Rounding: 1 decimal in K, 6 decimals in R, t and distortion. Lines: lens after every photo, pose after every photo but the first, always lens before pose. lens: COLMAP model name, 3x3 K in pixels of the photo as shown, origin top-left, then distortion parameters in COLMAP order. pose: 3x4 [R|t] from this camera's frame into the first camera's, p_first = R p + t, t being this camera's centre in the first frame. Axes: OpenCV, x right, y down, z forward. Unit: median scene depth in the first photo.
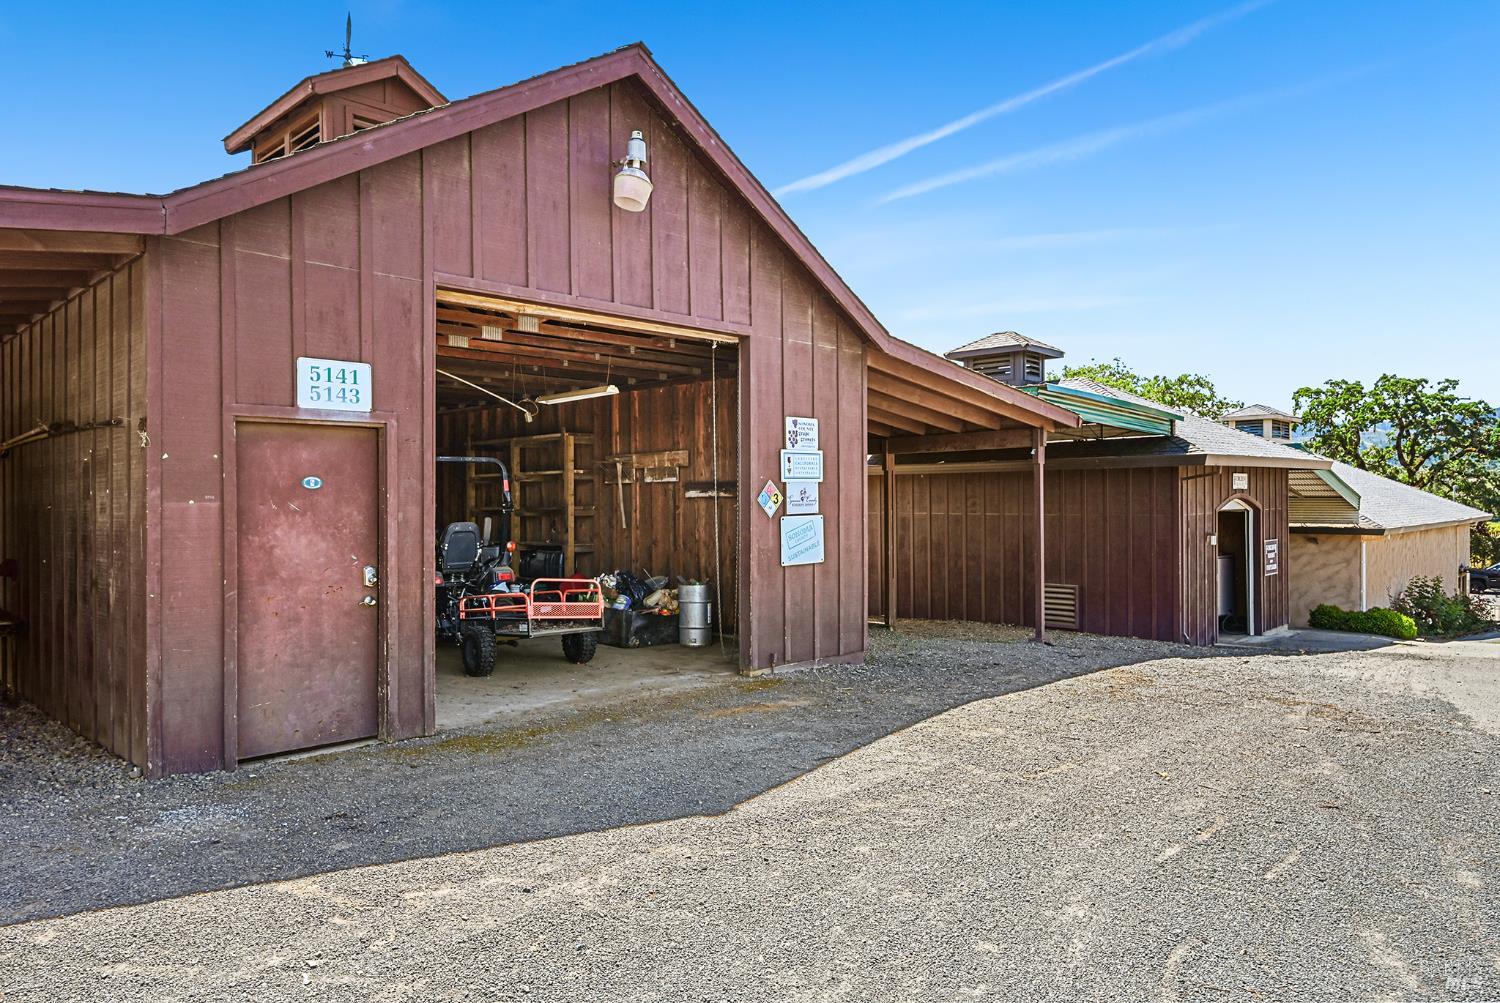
lens RADIAL K [[1004.3, 0, 749.8], [0, 1004.3, 500.3], [0, 0, 1]] dist [0.001966, -0.003252]
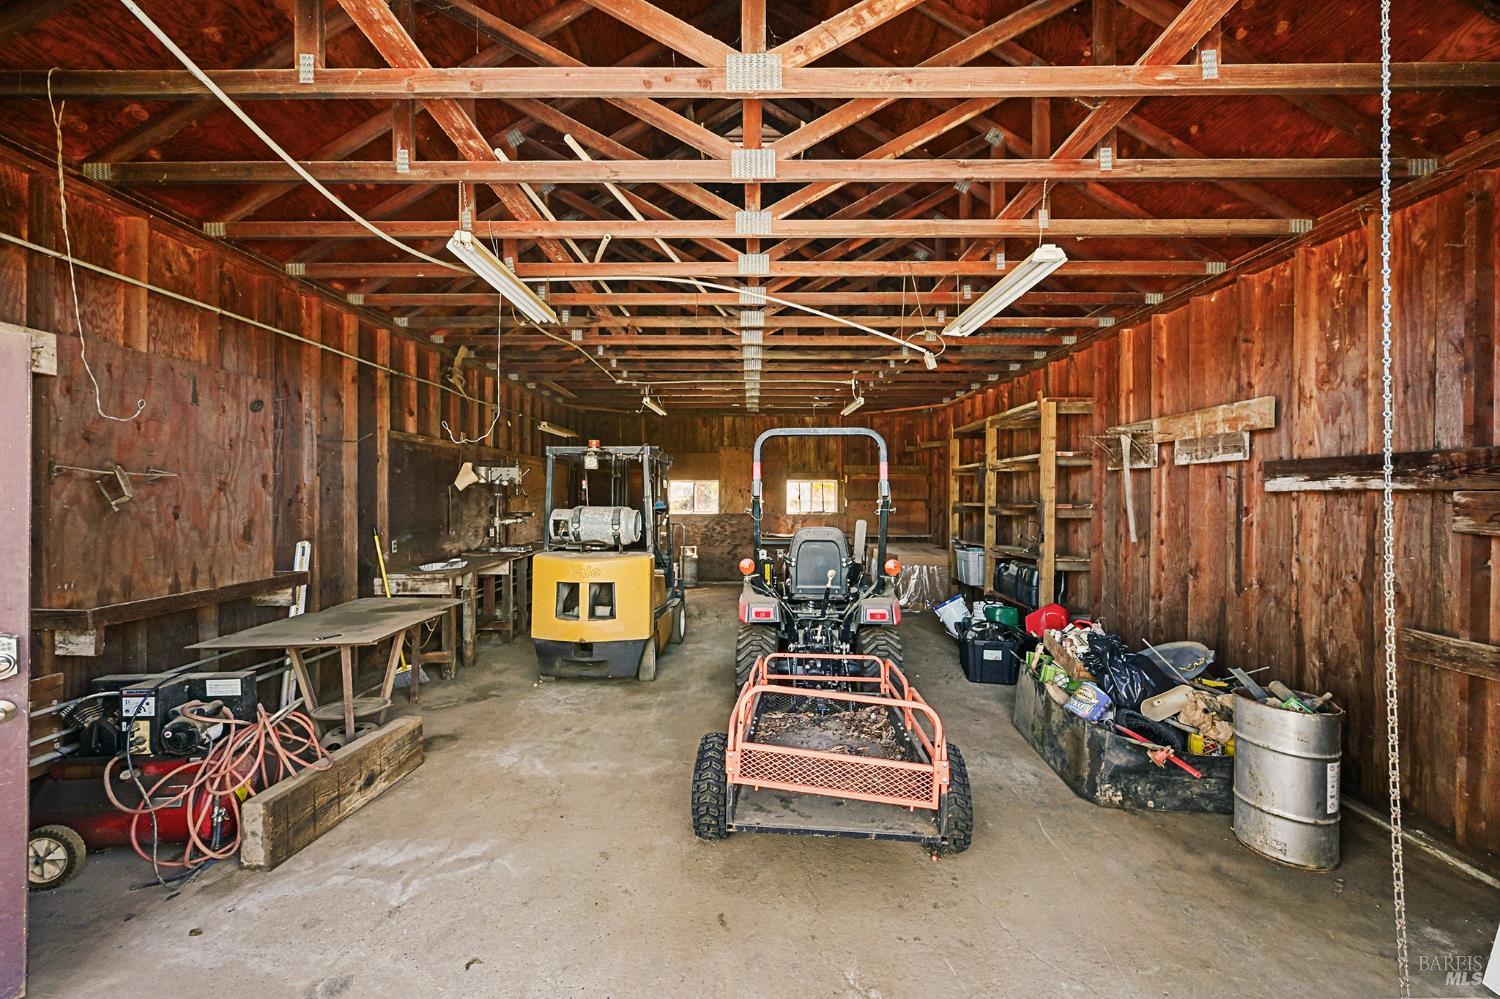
lens RADIAL K [[588.2, 0, 751.9], [0, 588.2, 501.2], [0, 0, 1]] dist [-0.002289, 0.000801]
pose [[0.693102, 0.014101, -0.720702, -0.029608], [-0.005997, 0.999887, 0.013796, -0.000377], [0.720815, -0.005240, 0.693108, 0.595429]]
